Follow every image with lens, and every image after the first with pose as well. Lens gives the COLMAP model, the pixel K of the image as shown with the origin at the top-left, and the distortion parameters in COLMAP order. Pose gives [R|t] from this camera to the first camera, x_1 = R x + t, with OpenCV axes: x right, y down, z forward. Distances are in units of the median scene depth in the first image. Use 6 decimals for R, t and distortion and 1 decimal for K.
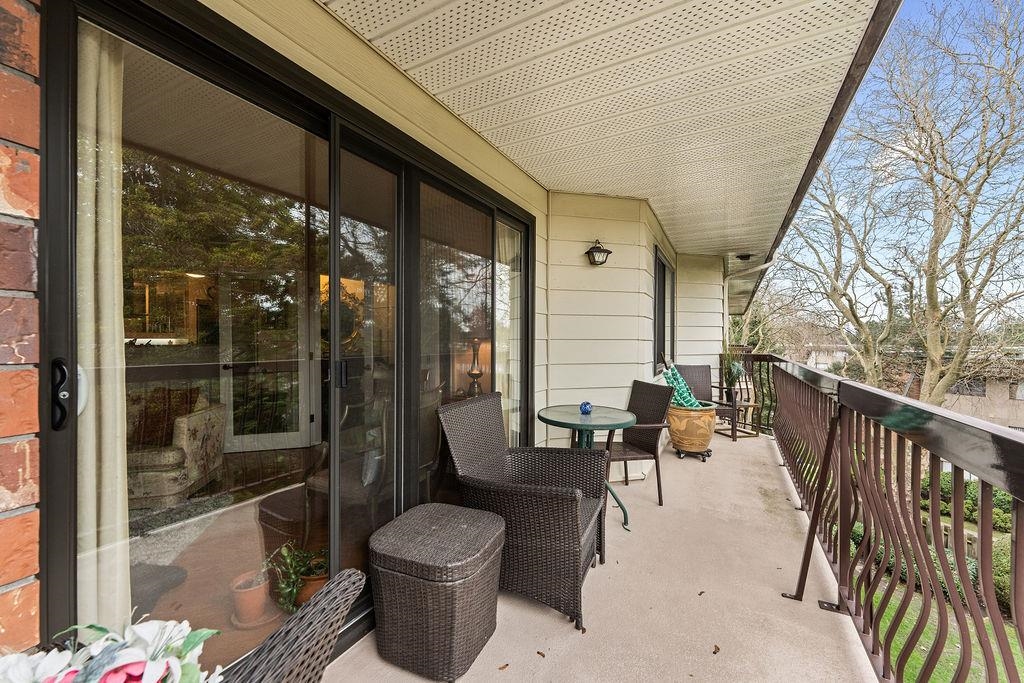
lens RADIAL K [[403.0, 0, 512.0], [0, 403.0, 341.5], [0, 0, 1]] dist [0.000345, 0.000080]
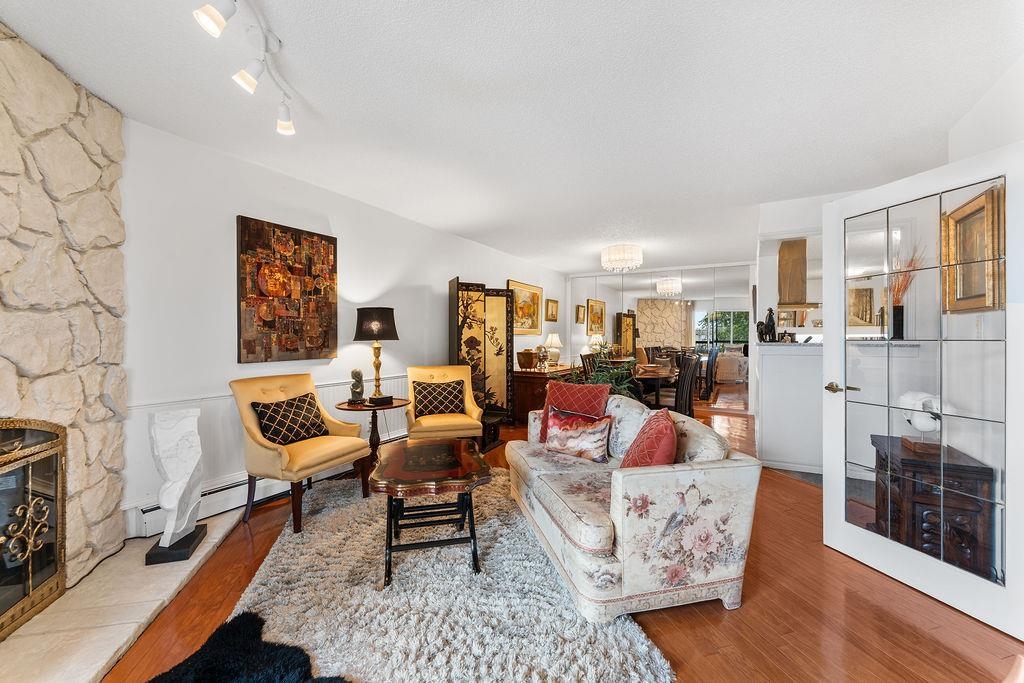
lens RADIAL K [[409.3, 0, 511.3], [0, 409.3, 340.2], [0, 0, 1]] dist [-0.000366, 0.000046]
pose [[-0.029609, 0.011994, -0.999490, -0.178600], [-0.000931, 0.999927, 0.012027, -0.005506], [0.999561, 0.001287, -0.029596, 0.672114]]
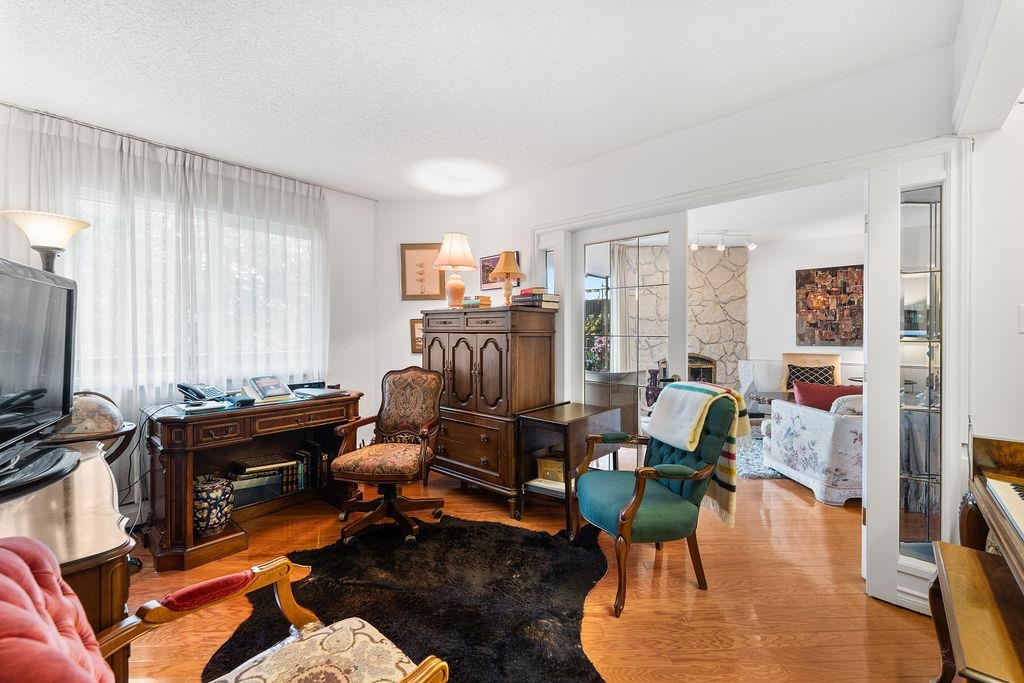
lens RADIAL K [[409.8, 0, 516.1], [0, 409.8, 333.2], [0, 0, 1]] dist [-0.000899, -0.000137]
pose [[-0.969946, 0.003270, 0.243300, -0.293791], [0.005079, 0.999964, 0.006809, -0.012734], [-0.243268, 0.007840, -0.969927, 1.818492]]
